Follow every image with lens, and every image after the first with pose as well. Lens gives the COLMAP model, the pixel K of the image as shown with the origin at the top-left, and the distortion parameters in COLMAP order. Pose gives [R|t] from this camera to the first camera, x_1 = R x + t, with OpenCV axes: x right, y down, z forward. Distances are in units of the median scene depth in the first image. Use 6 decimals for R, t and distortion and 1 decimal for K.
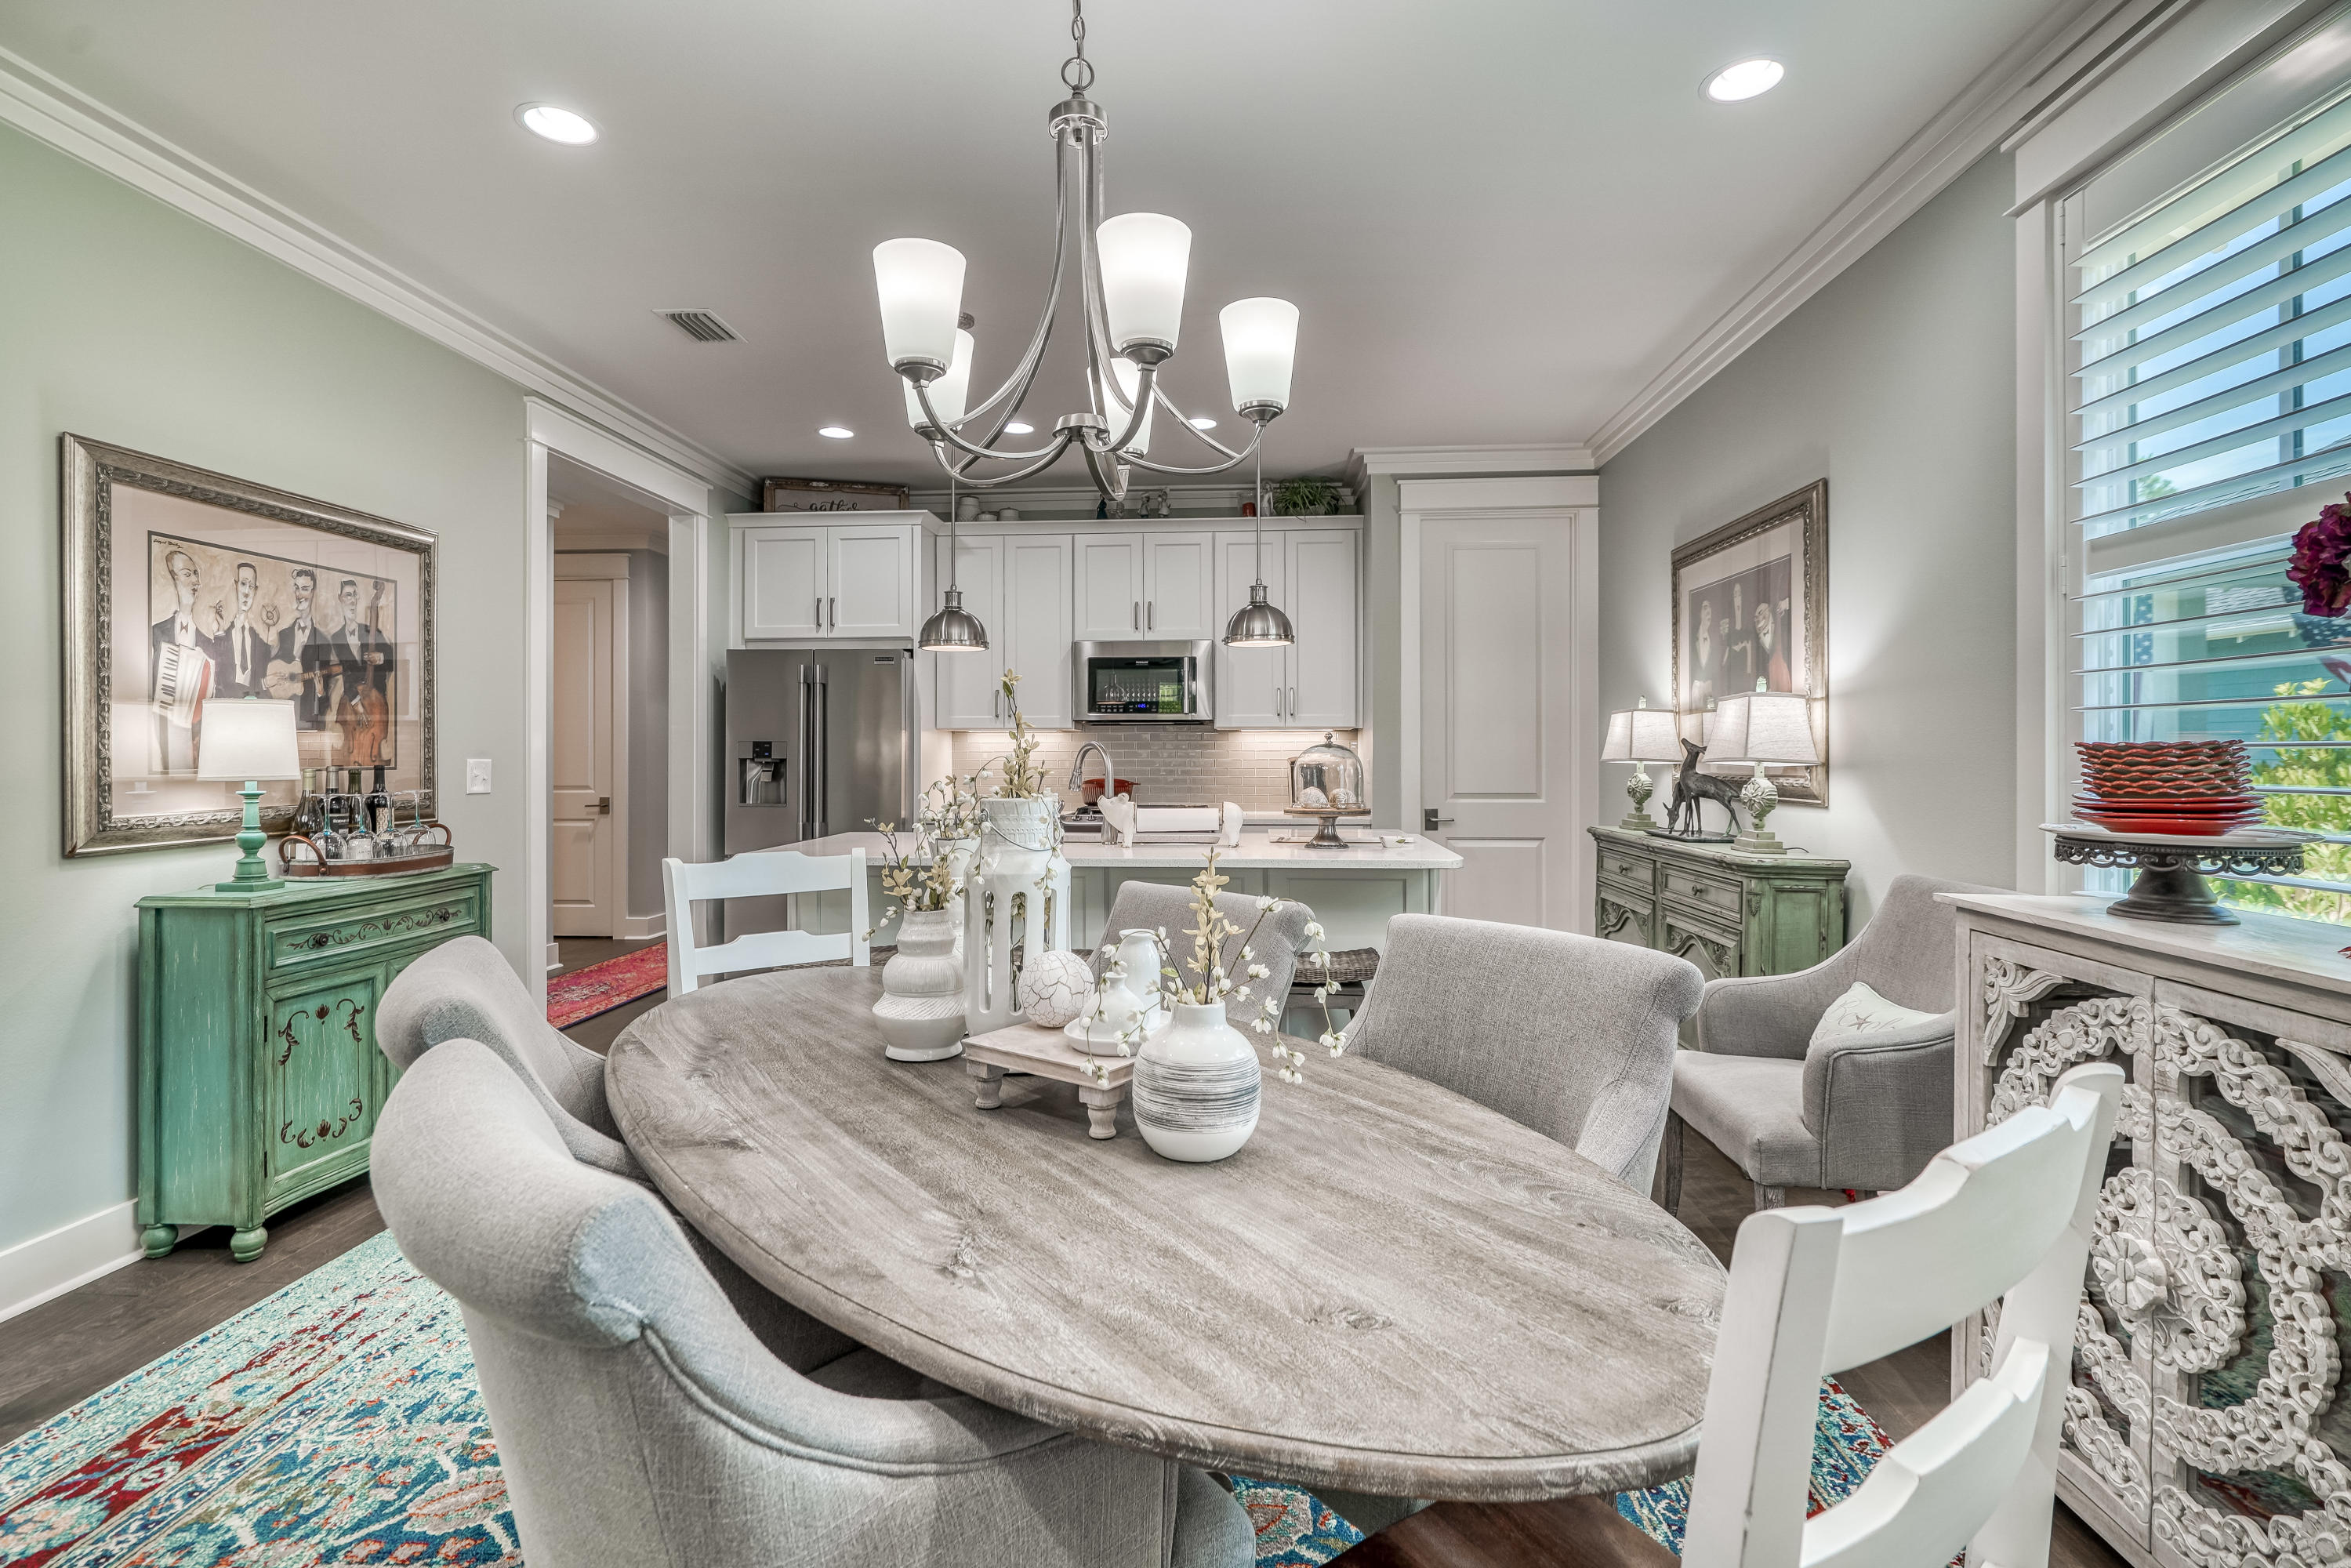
lens RADIAL K [[1089.2, 0, 1173.5], [0, 1089.2, 767.5], [0, 0, 1]] dist [-0.003560, 0.001607]
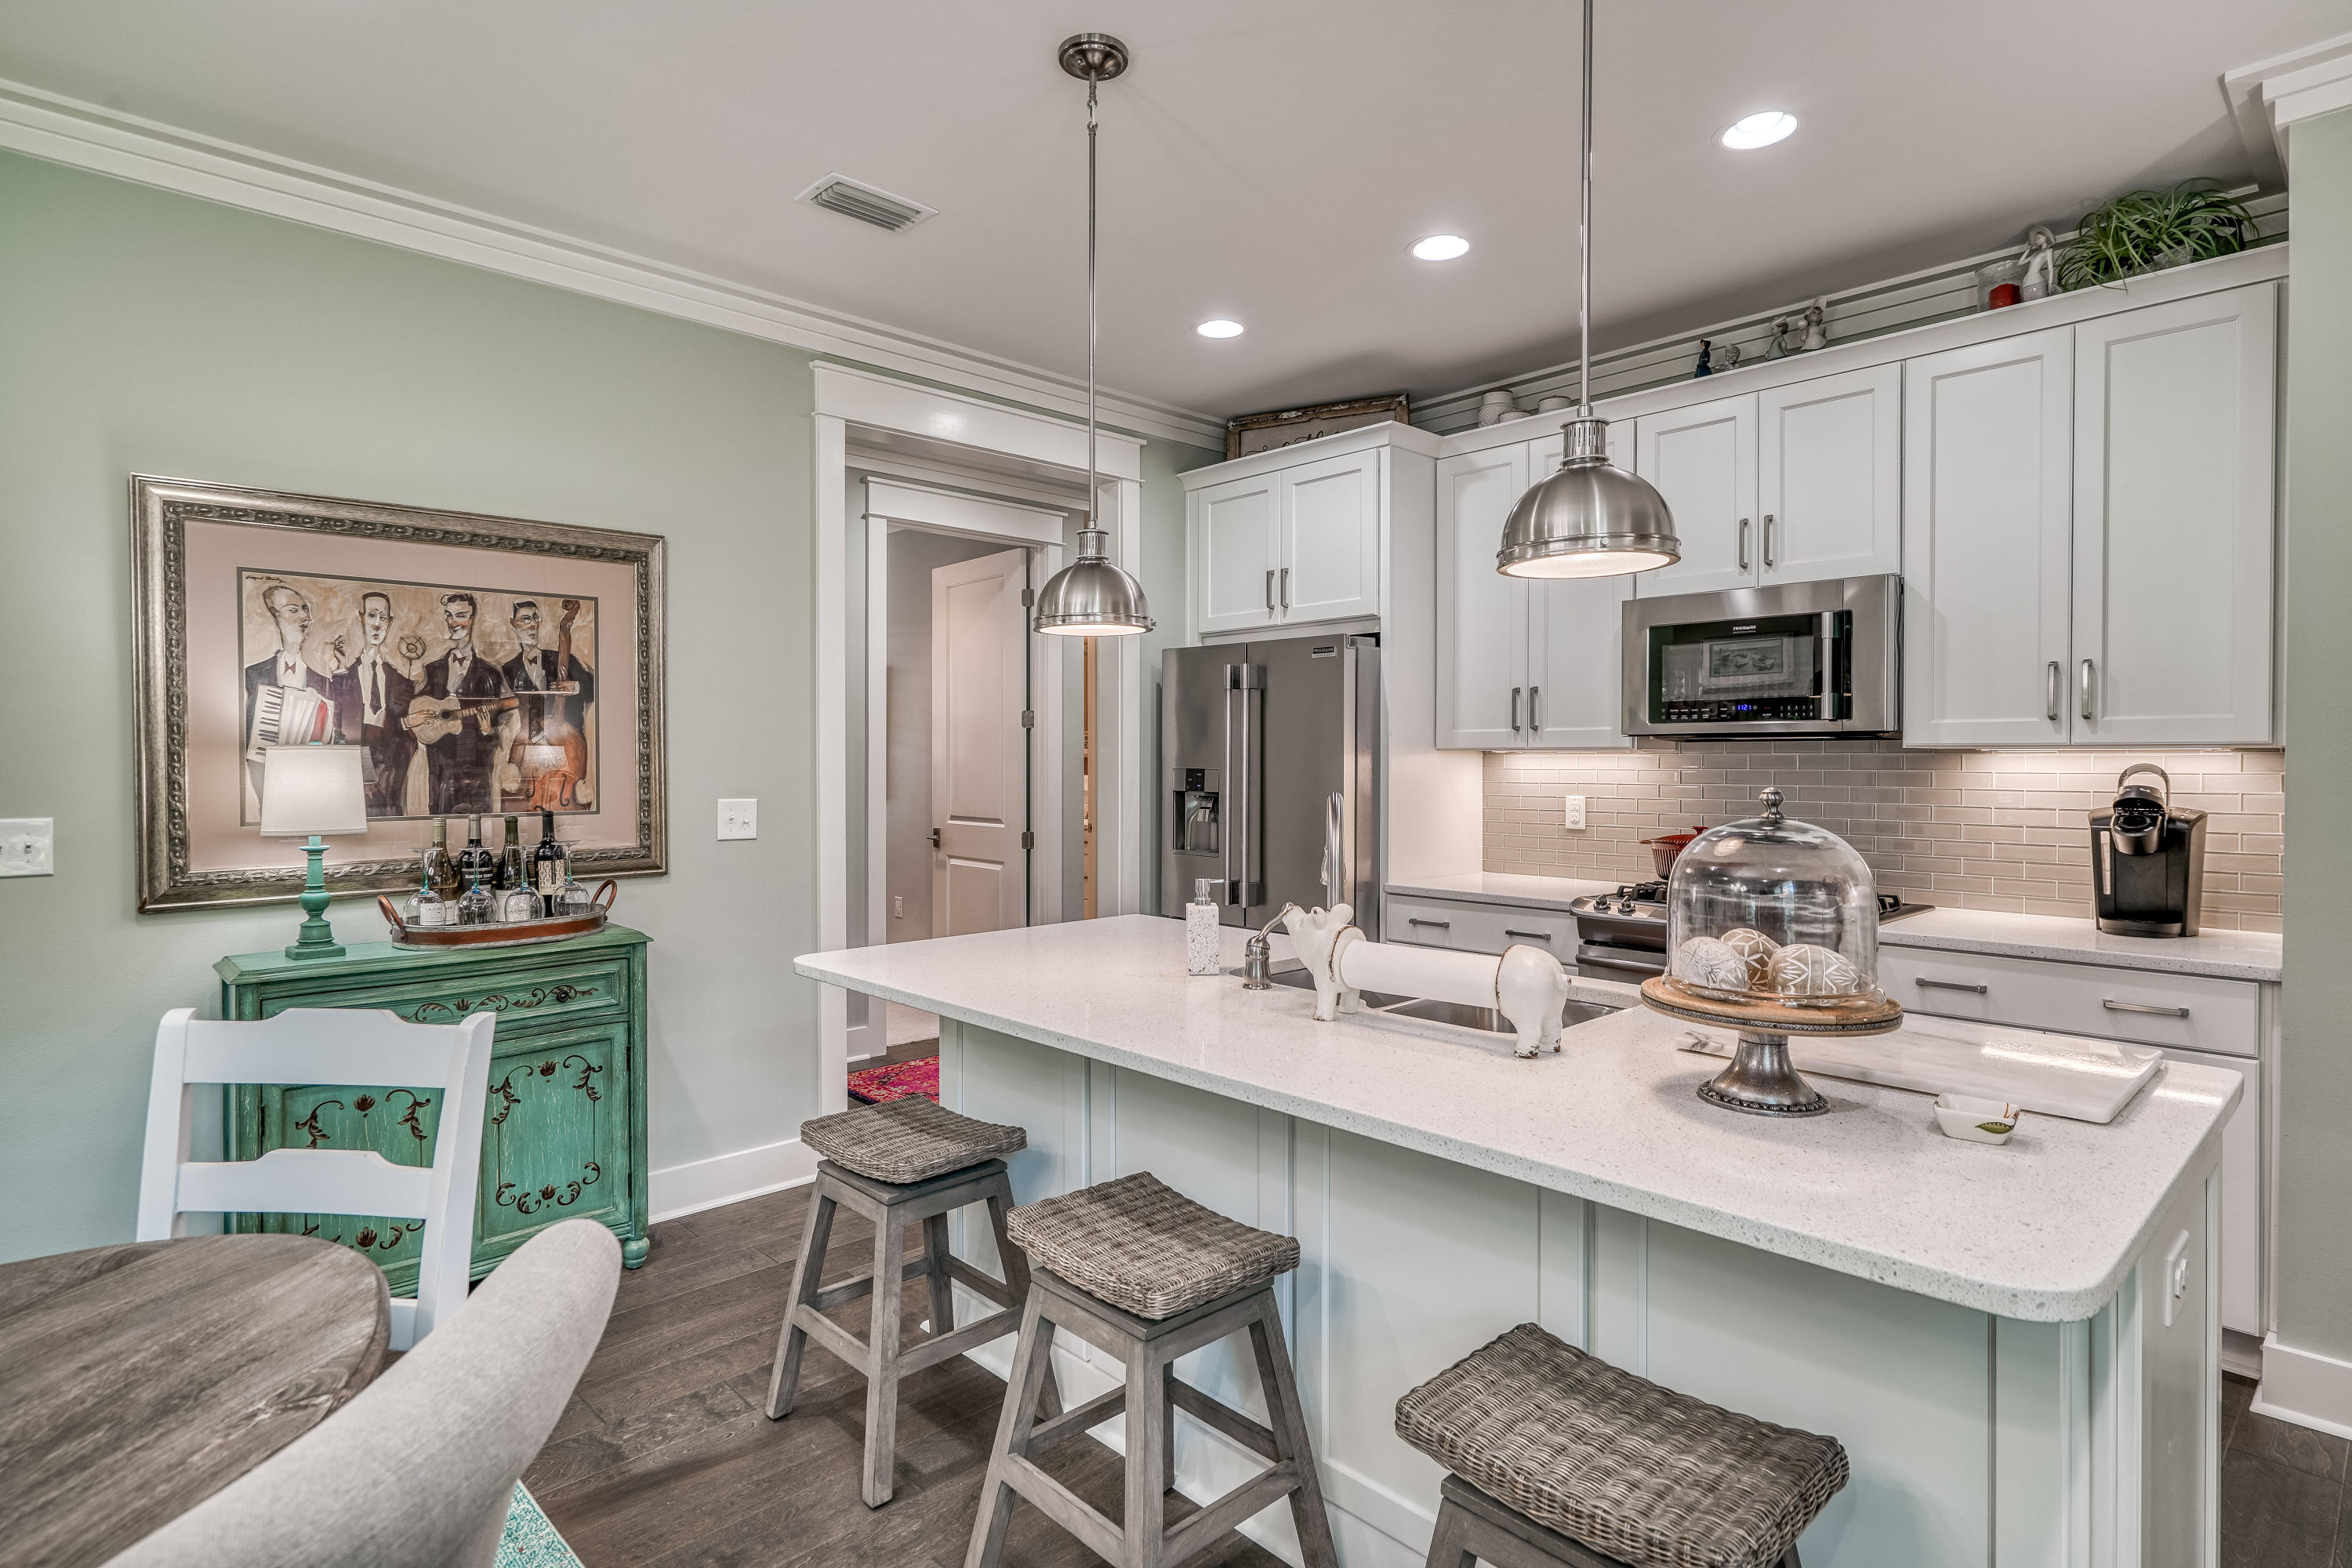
lens RADIAL K [[1207.0, 0, 1182.2], [0, 1207.0, 773.8], [0, 0, 1]] dist [-0.002778, -0.000403]
pose [[0.740527, 0.008756, -0.671969, 0.317113], [-0.007710, 0.999960, 0.004534, -0.043490], [0.671982, 0.001824, 0.740565, 0.674733]]
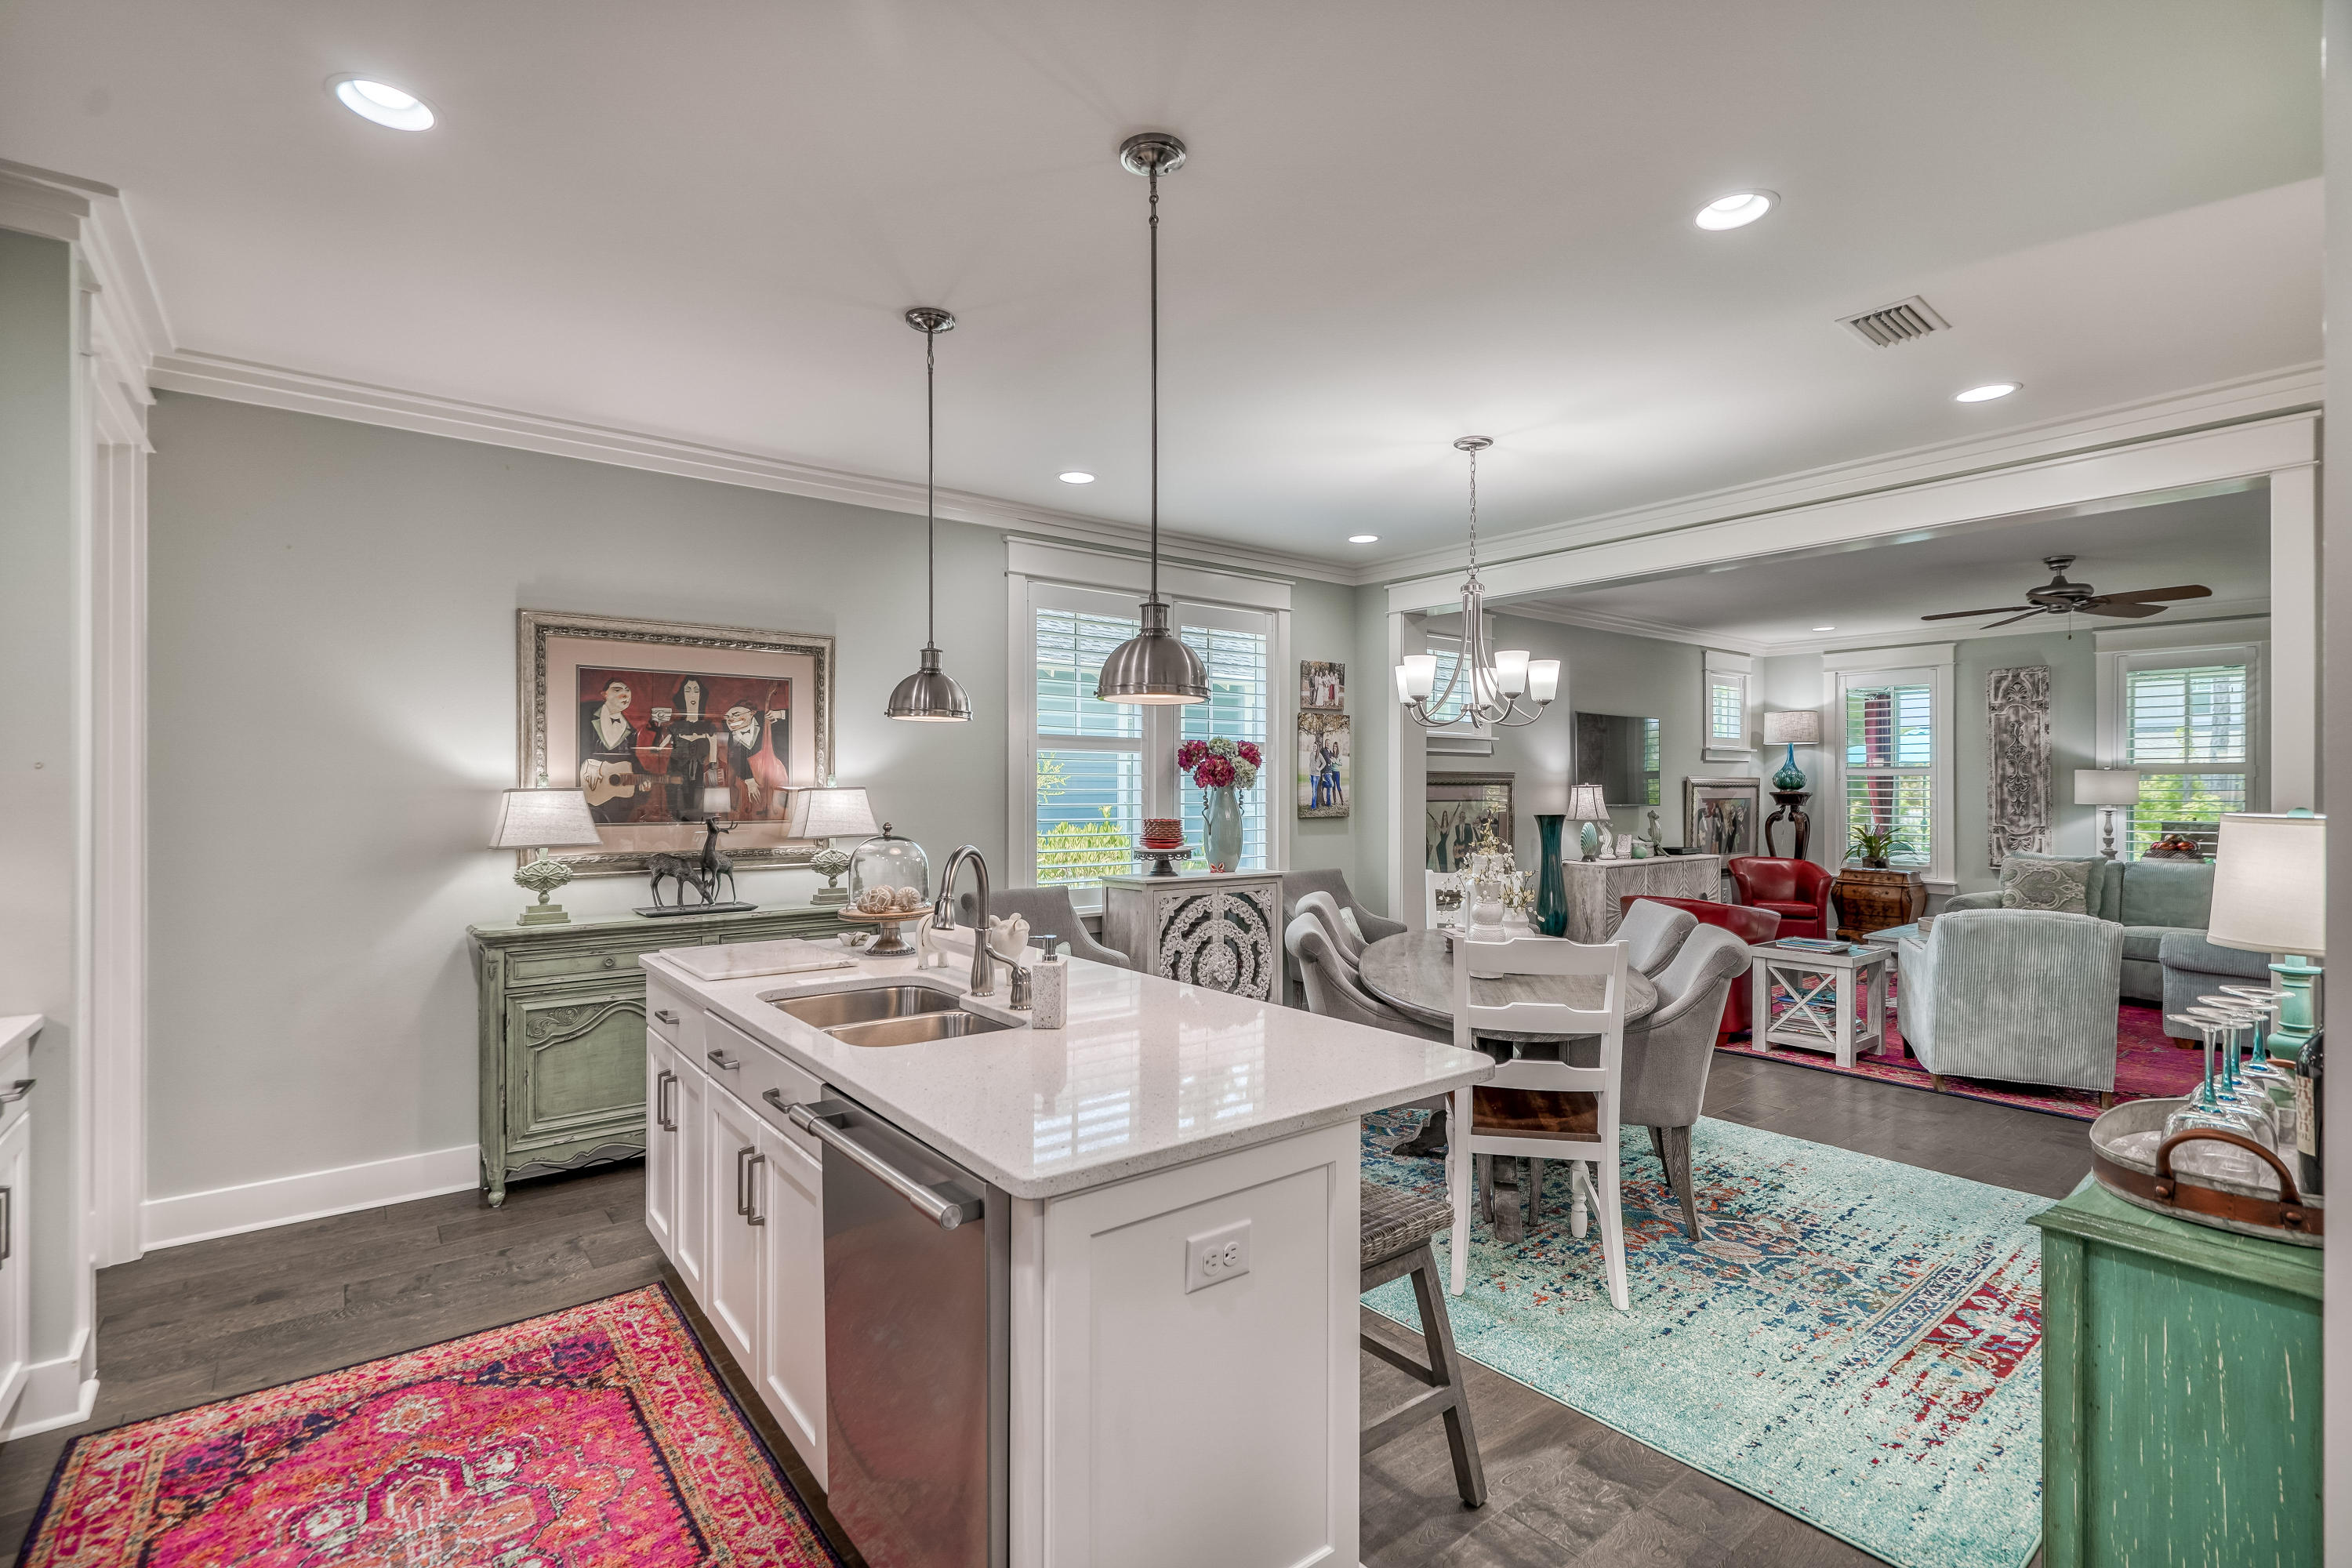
lens RADIAL K [[1089.6, 0, 1192.7], [0, 1089.6, 791.2], [0, 0, 1]] dist [-0.003560, 0.001607]
pose [[-0.676825, -0.002951, 0.736138, -0.797832], [0.007723, 0.999908, 0.011109, -0.076755], [-0.736103, 0.013203, -0.676740, 1.676344]]
